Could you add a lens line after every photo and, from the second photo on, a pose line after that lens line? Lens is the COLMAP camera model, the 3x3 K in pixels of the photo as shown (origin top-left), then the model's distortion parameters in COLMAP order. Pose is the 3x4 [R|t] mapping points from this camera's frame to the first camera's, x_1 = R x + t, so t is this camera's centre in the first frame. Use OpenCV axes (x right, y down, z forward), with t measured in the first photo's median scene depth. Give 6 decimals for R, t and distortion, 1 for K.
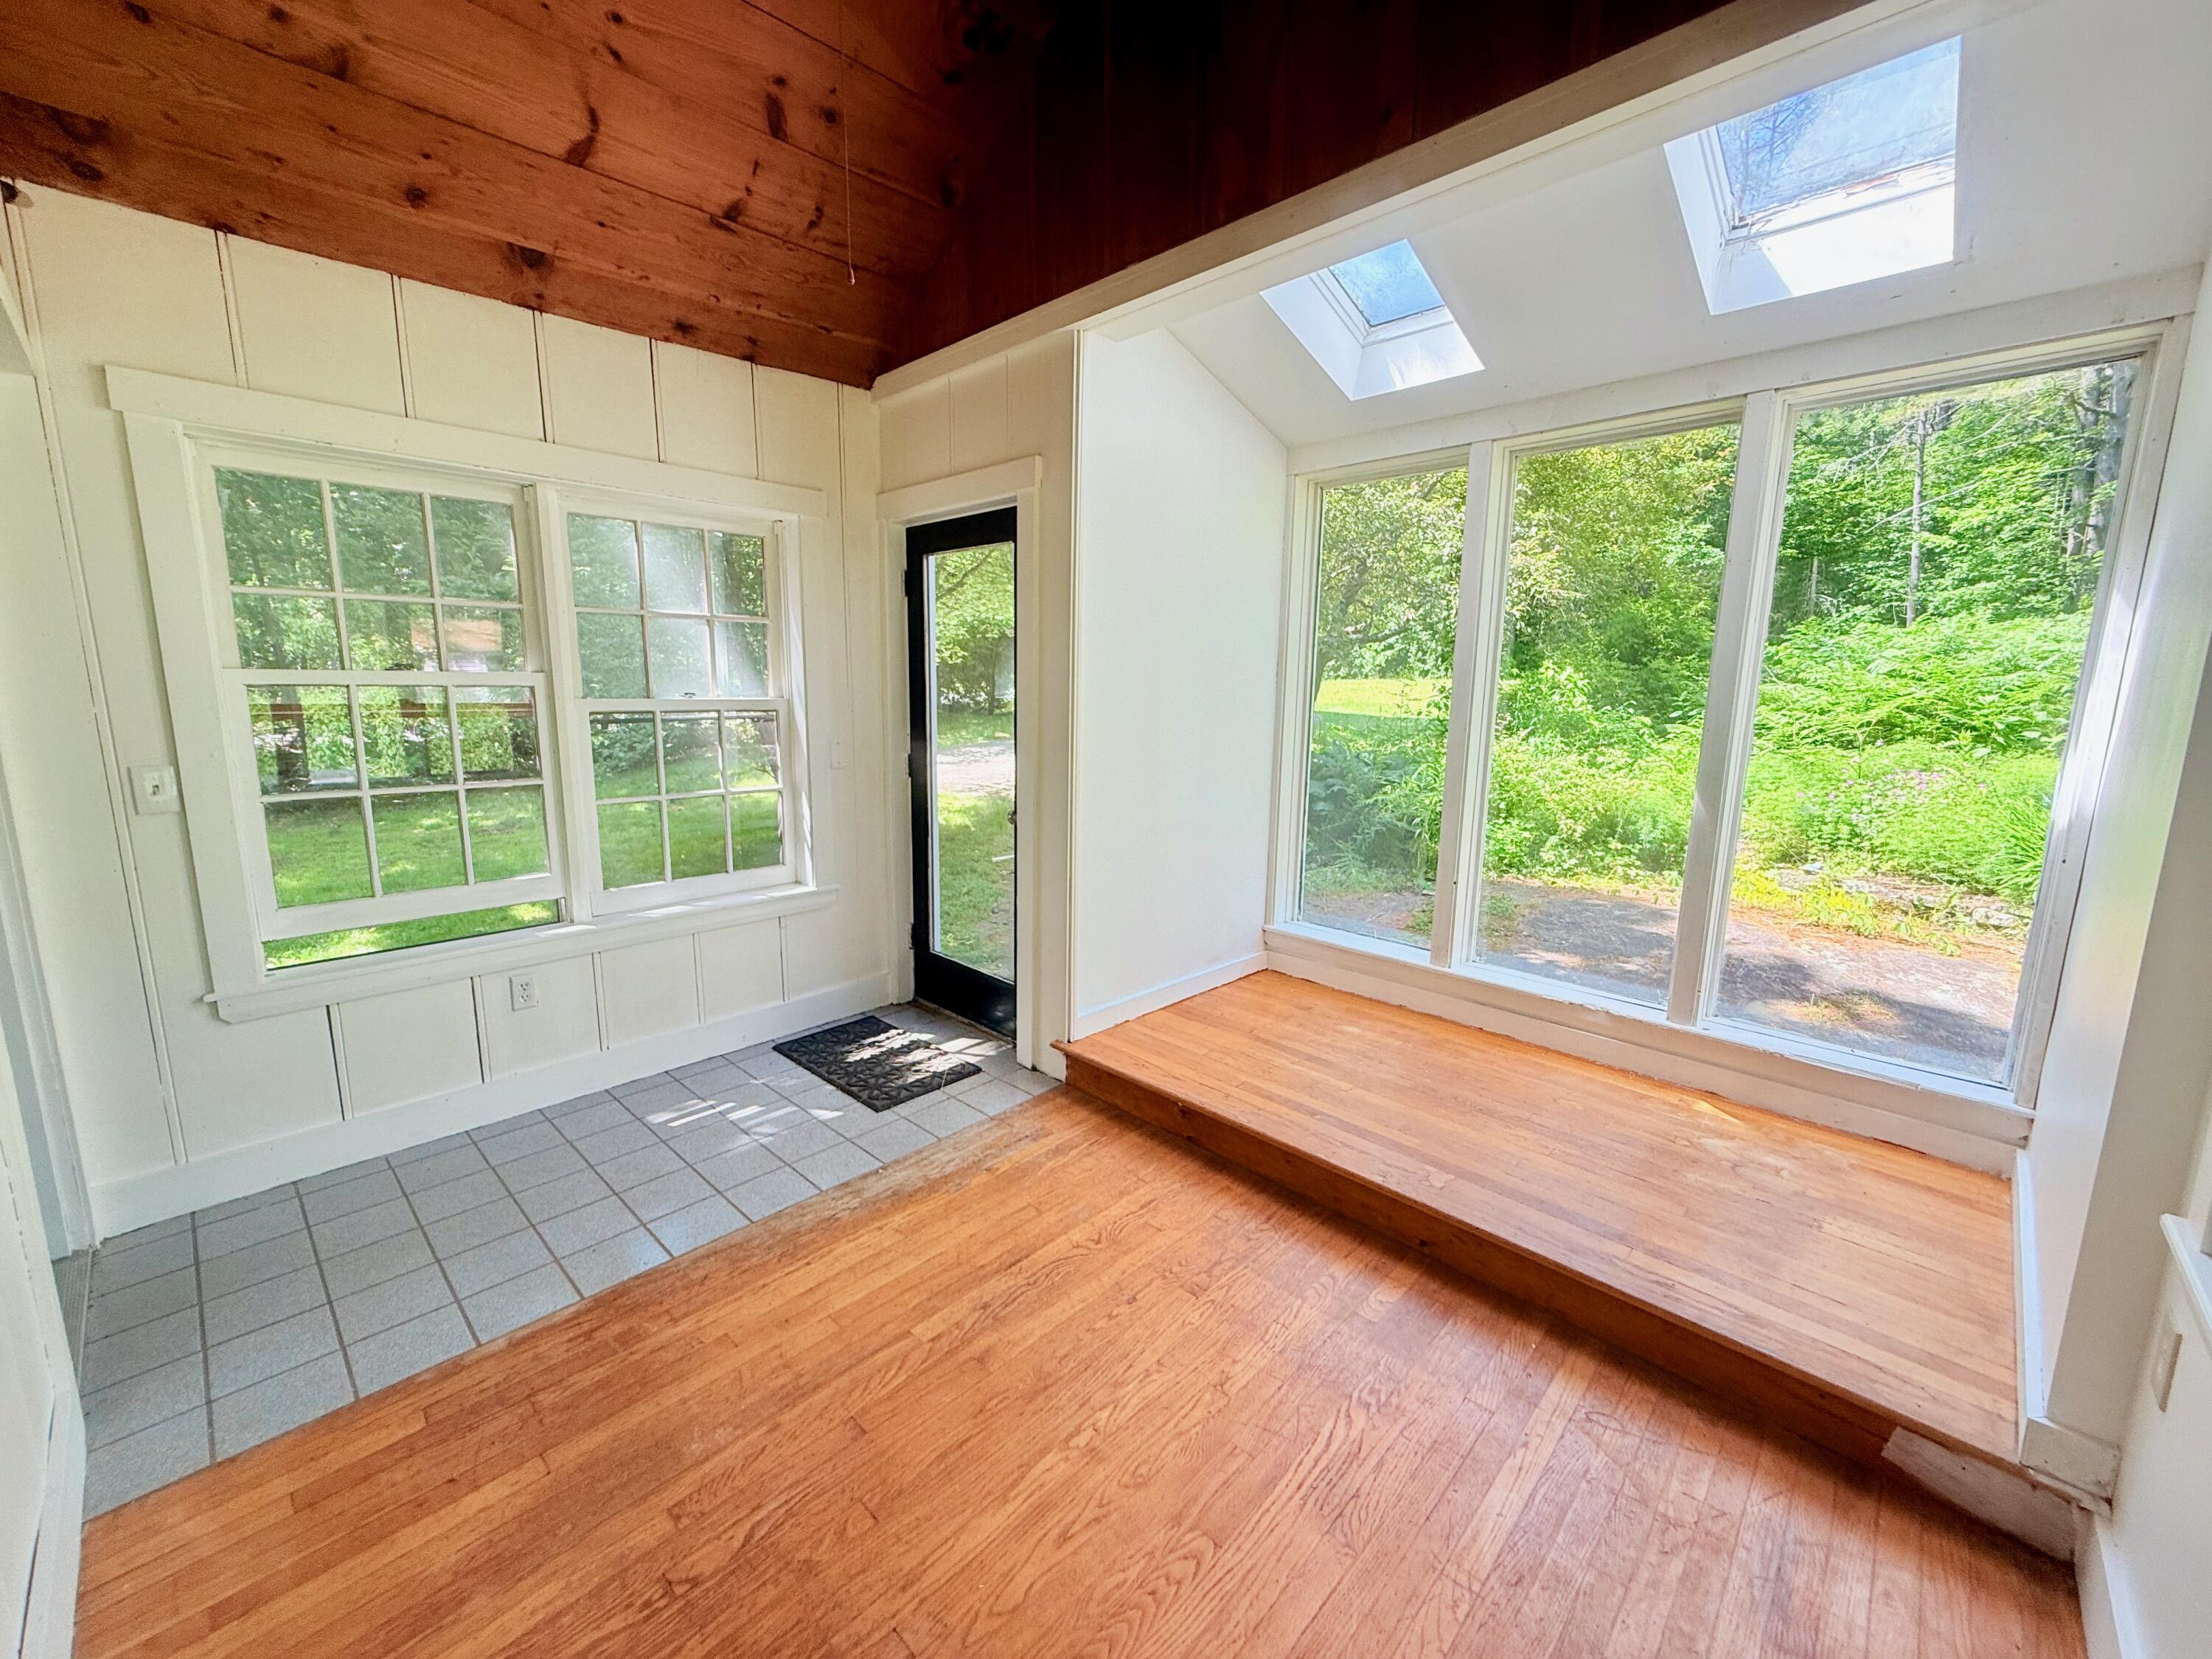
lens RADIAL K [[885.1, 0, 1100.7], [0, 885.1, 827.5], [0, 0, 1]] dist [0.001651, 0.000355]
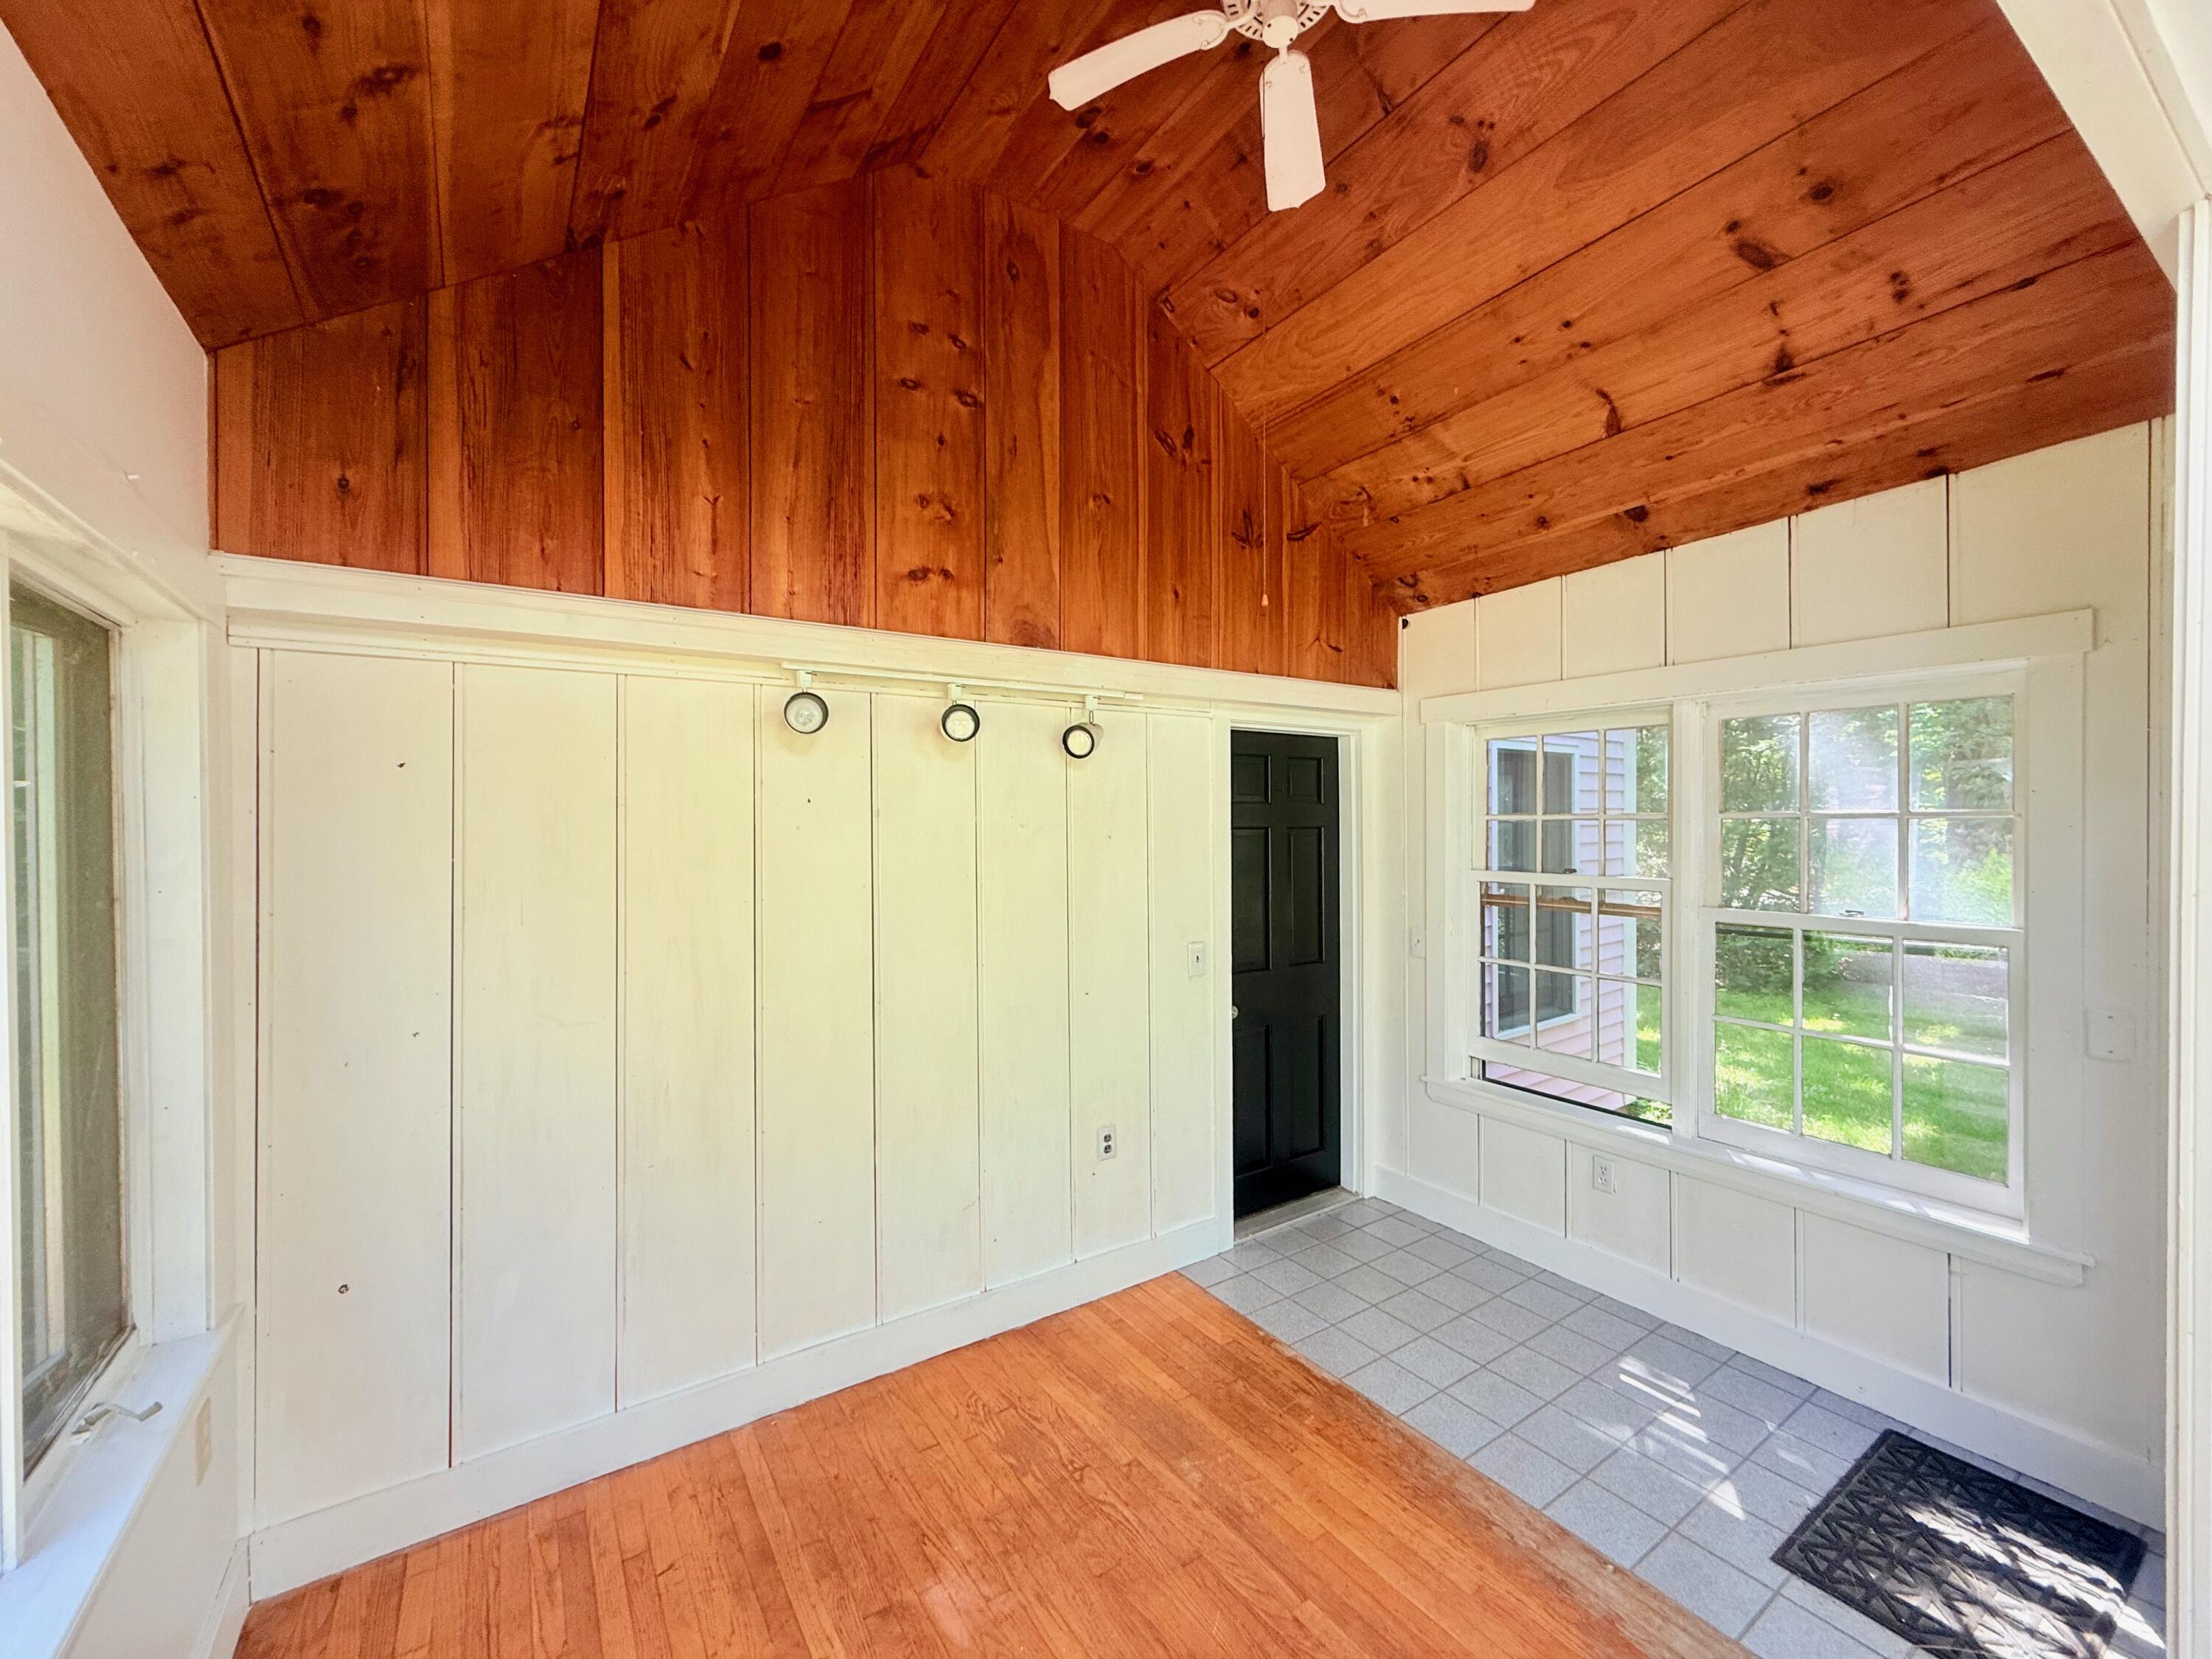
lens RADIAL K [[885.1, 0, 1100.7], [0, 885.1, 827.5], [0, 0, 1]] dist [0.001651, 0.000355]
pose [[-0.216466, -0.001489, -0.976289, 0.555090], [-0.155221, 0.987331, 0.032910, -0.179644], [0.963872, 0.158664, -0.213954, 0.621462]]
